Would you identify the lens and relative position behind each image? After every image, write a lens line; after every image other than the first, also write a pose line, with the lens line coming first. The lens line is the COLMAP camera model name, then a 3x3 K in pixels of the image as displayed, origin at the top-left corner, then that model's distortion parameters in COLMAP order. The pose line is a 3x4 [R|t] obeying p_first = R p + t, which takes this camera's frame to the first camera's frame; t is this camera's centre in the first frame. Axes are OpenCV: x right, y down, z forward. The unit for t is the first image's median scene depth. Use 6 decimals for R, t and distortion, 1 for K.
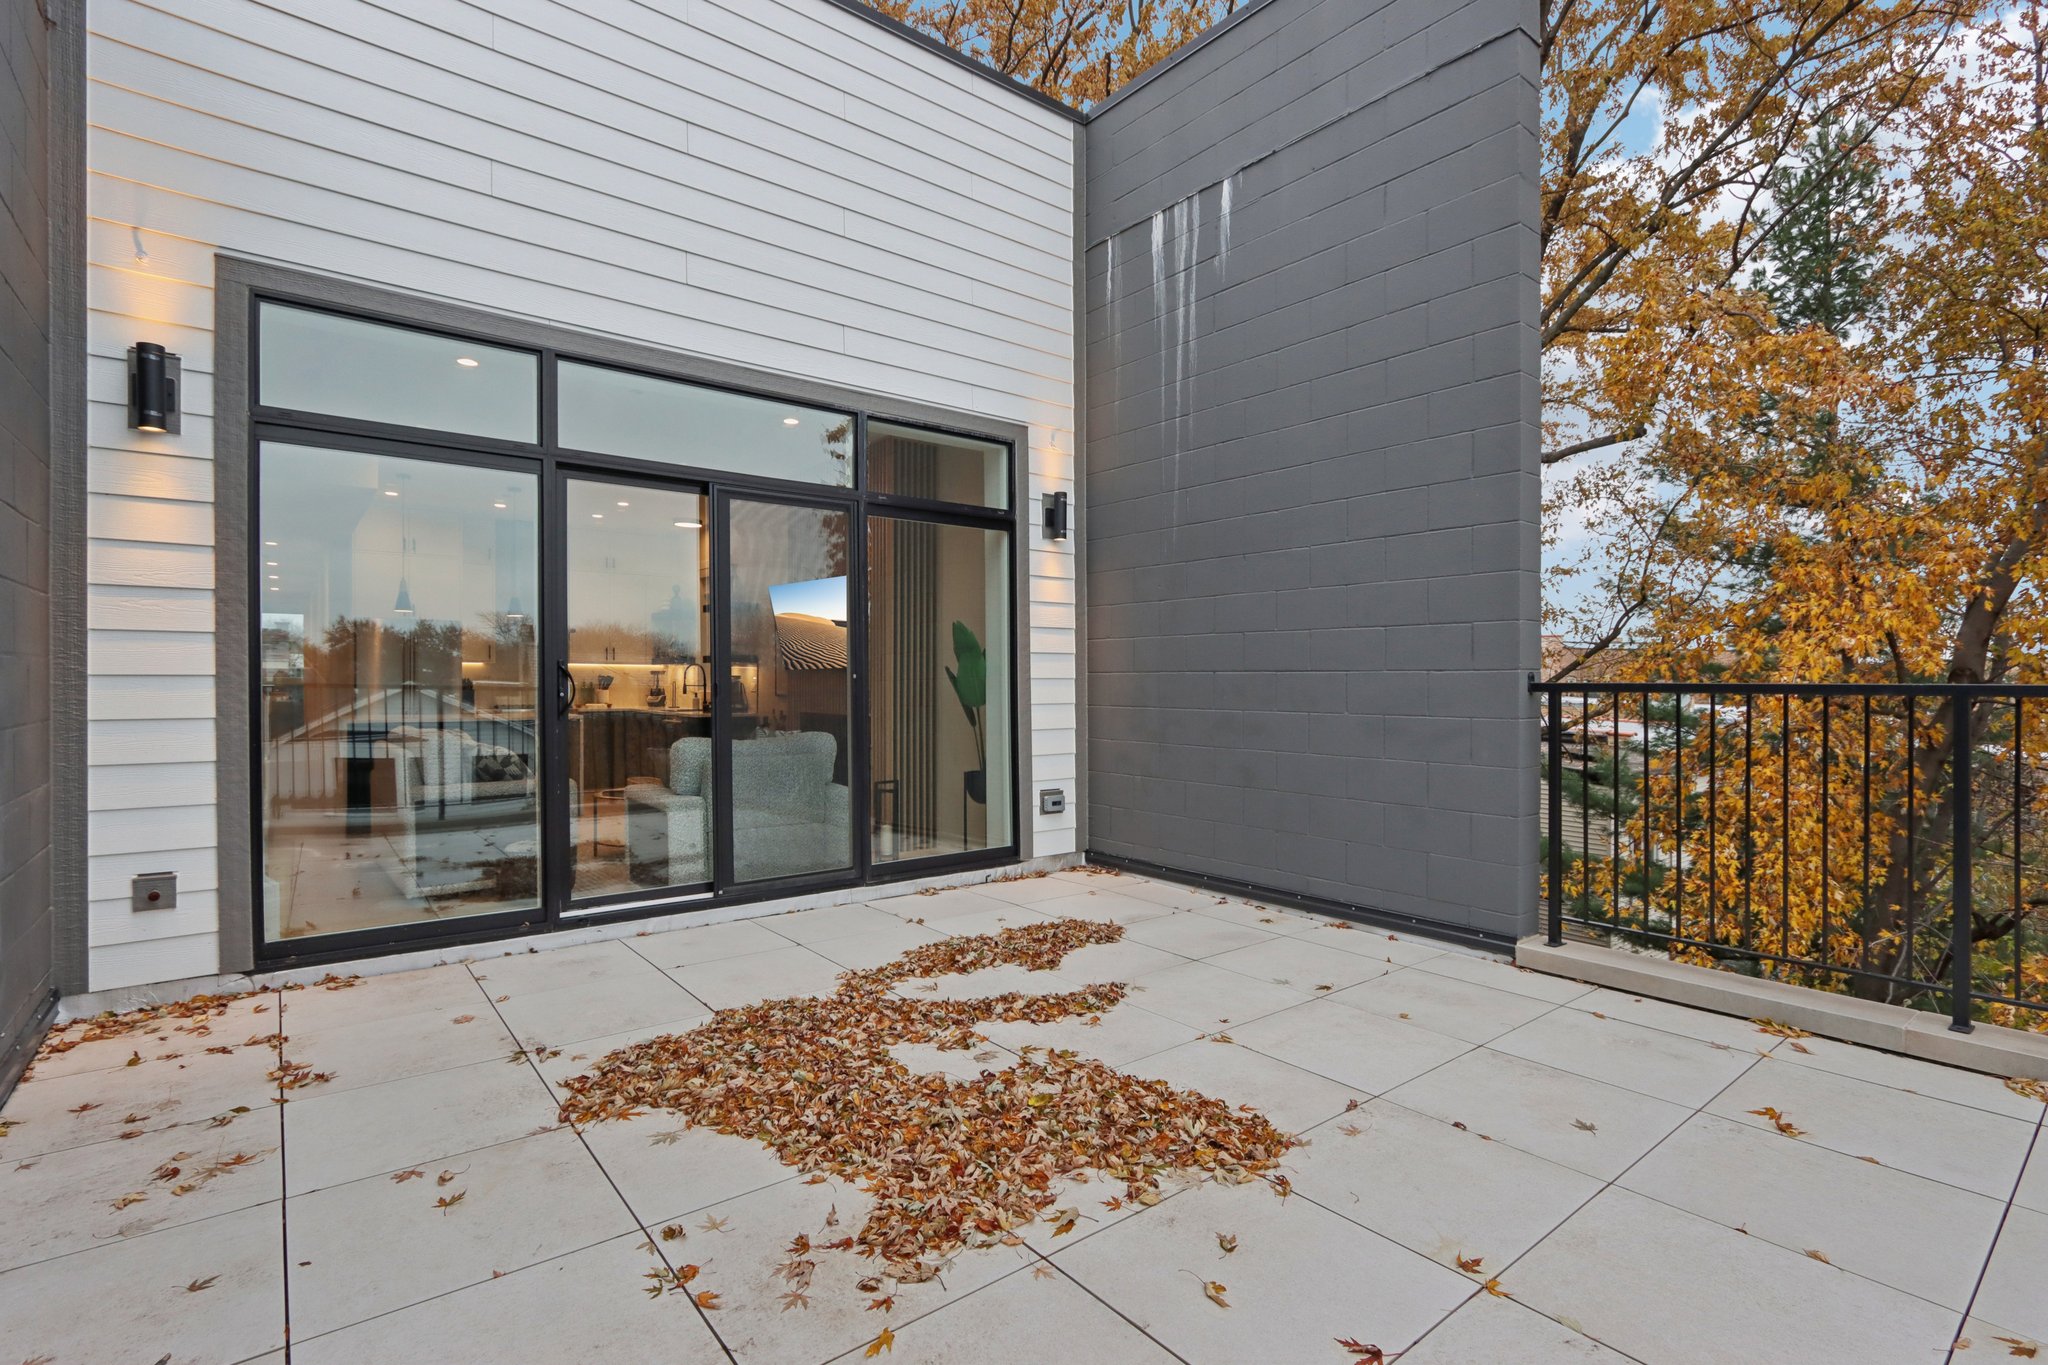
lens RADIAL K [[953.9, 0, 1026.0], [0, 953.9, 681.0], [0, 0, 1]] dist [-0.021069, 0.003391]
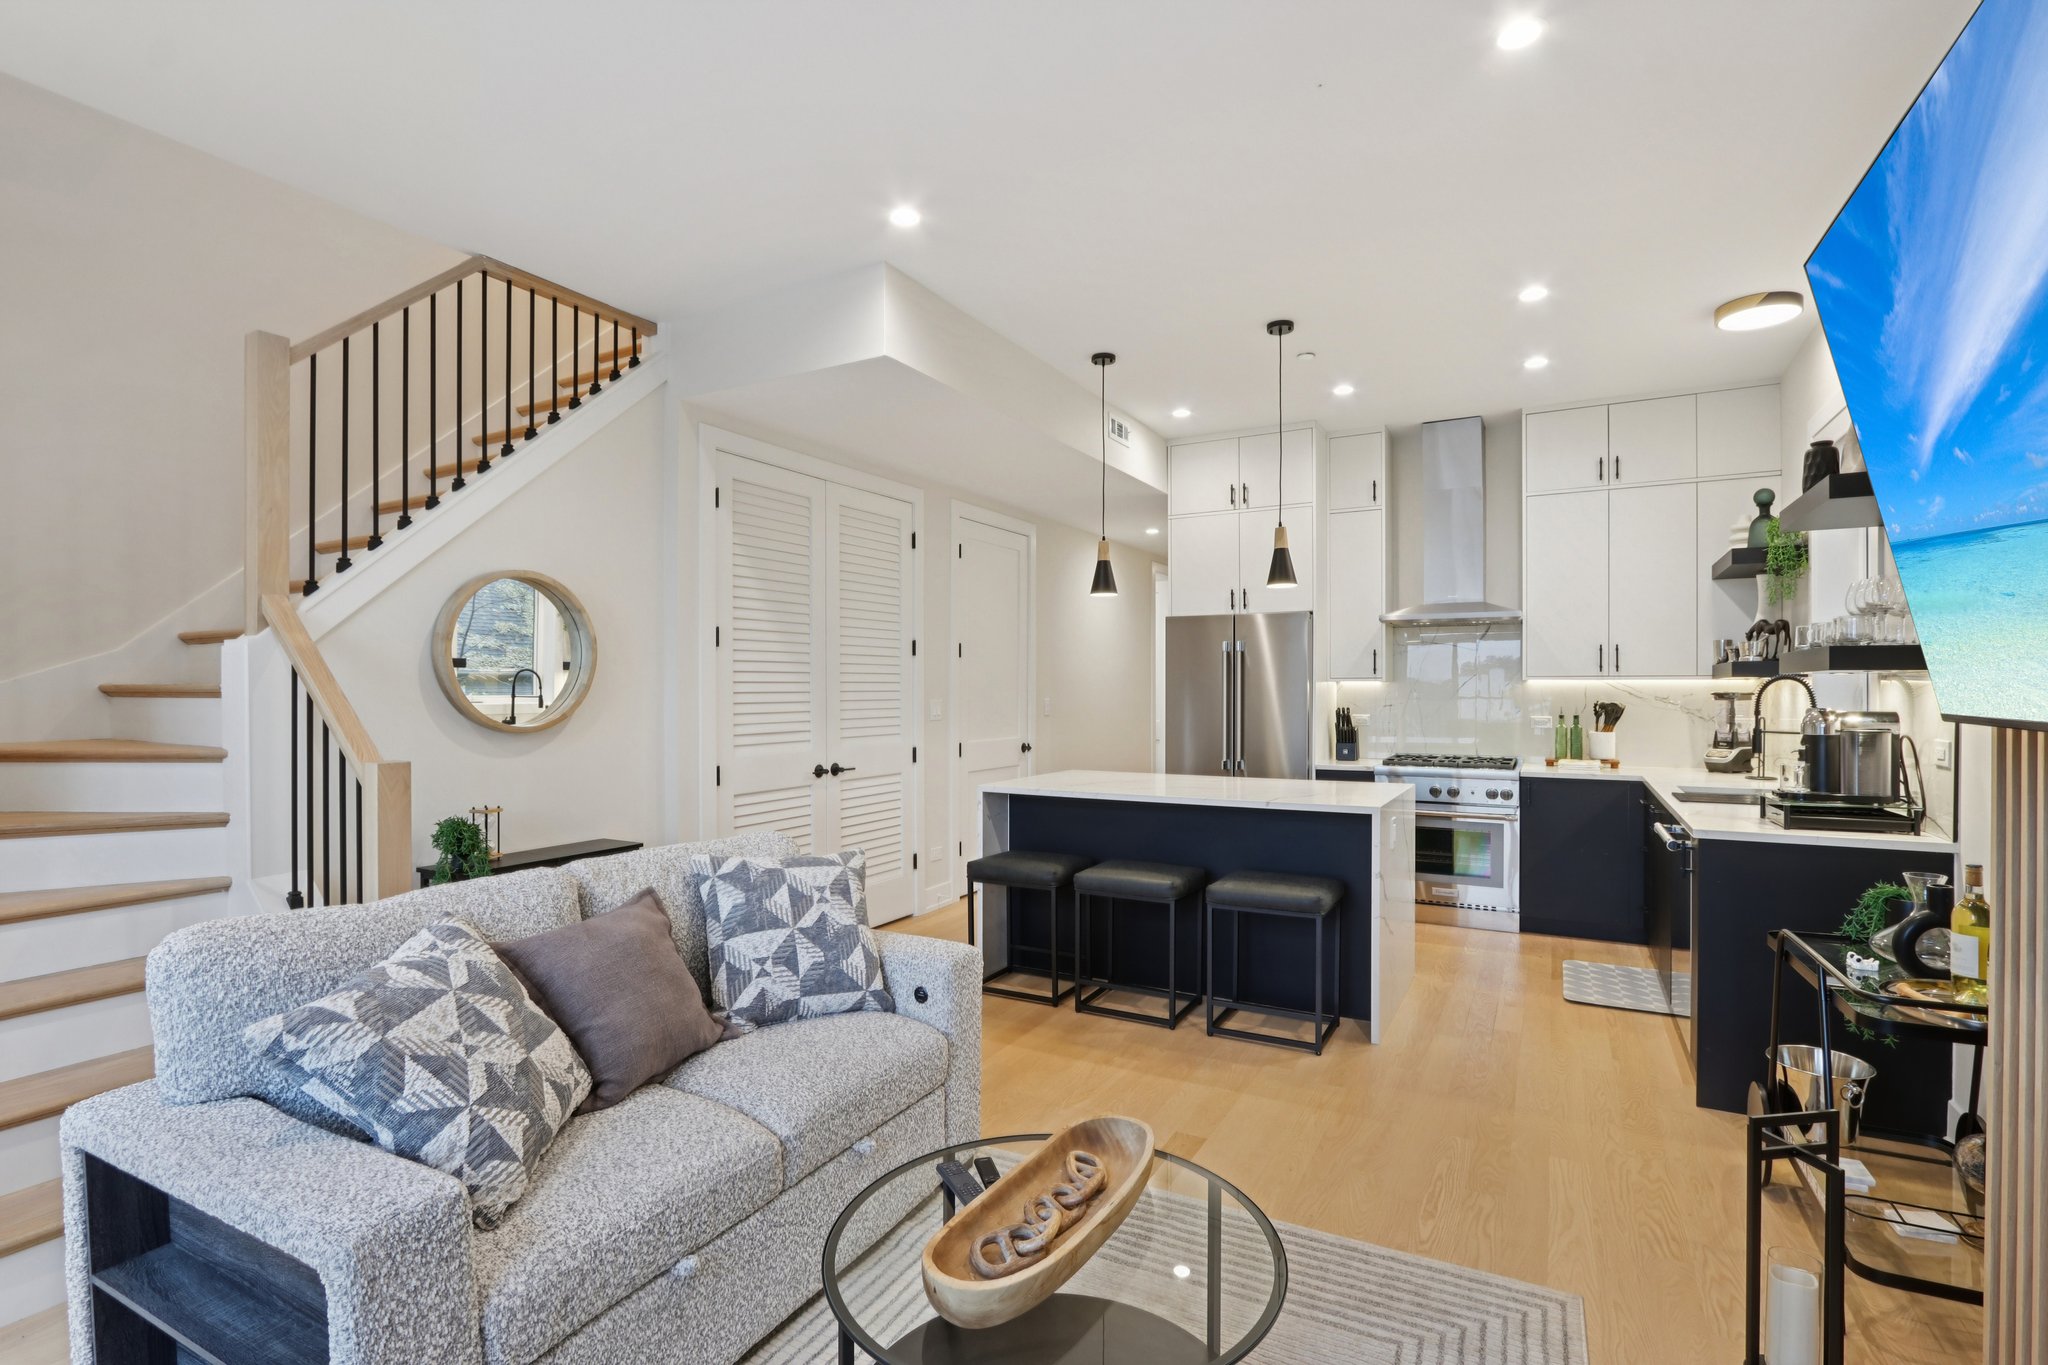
lens RADIAL K [[953.9, 0, 1034.2], [0, 953.9, 686.8], [0, 0, 1]] dist [-0.021069, 0.003391]
pose [[0.384700, 0.001637, -0.923040, -0.107491], [-0.011163, 0.999934, -0.002879, -0.008830], [0.922974, 0.011412, 0.384692, 0.541687]]
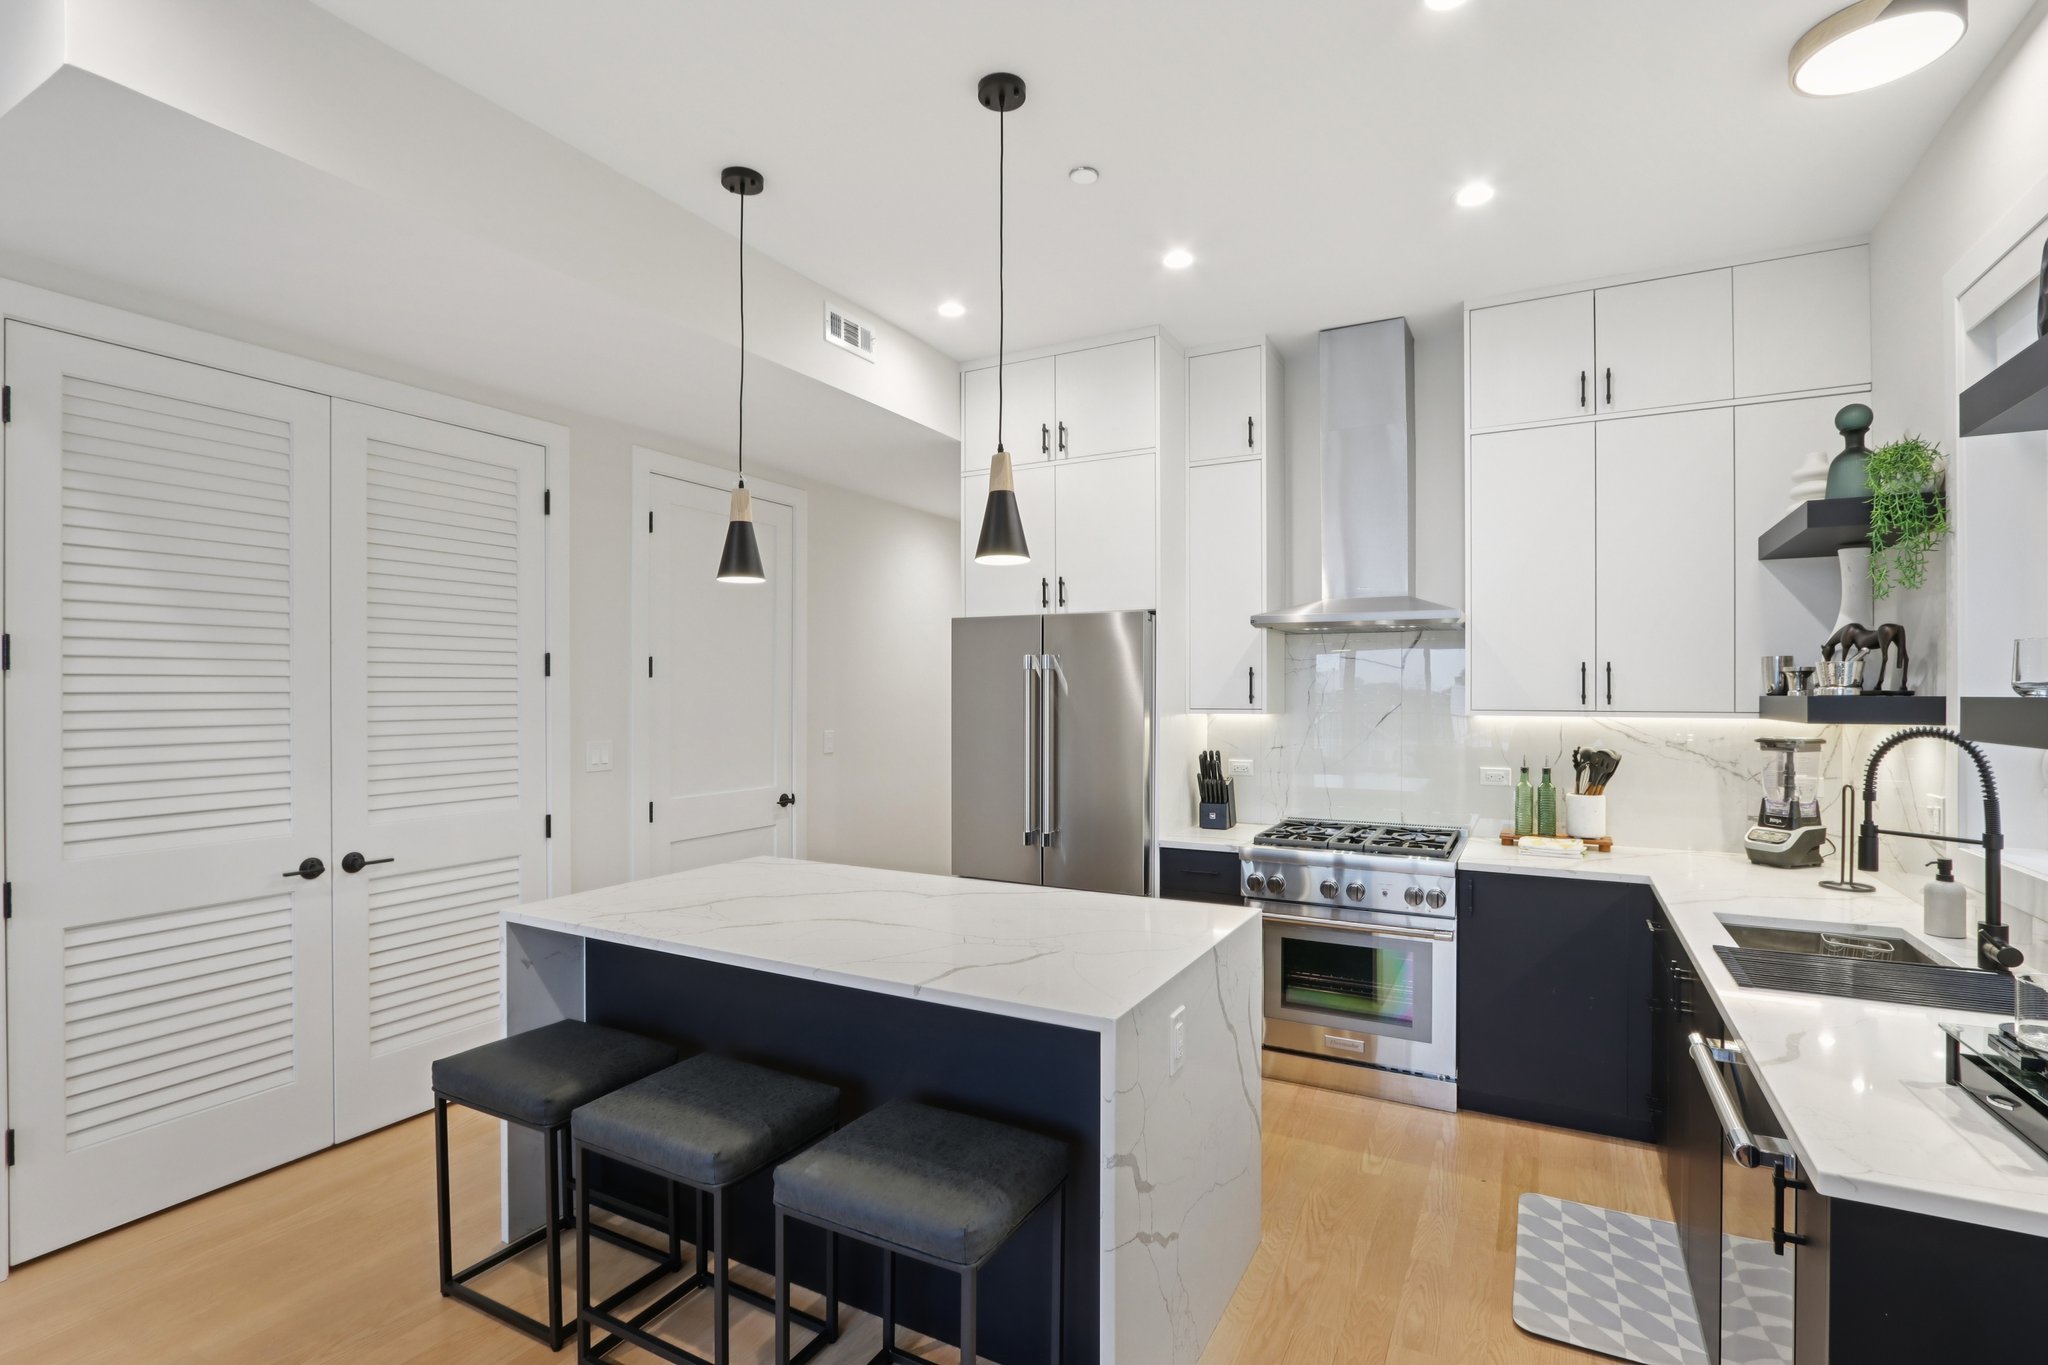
lens RADIAL K [[953.9, 0, 1036.6], [0, 953.9, 684.6], [0, 0, 1]] dist [-0.021069, 0.003391]
pose [[0.396913, -0.002175, -0.917853, -0.225313], [-0.012171, 0.999897, -0.007633, -0.022701], [0.917775, 0.014201, 0.396846, 0.702213]]
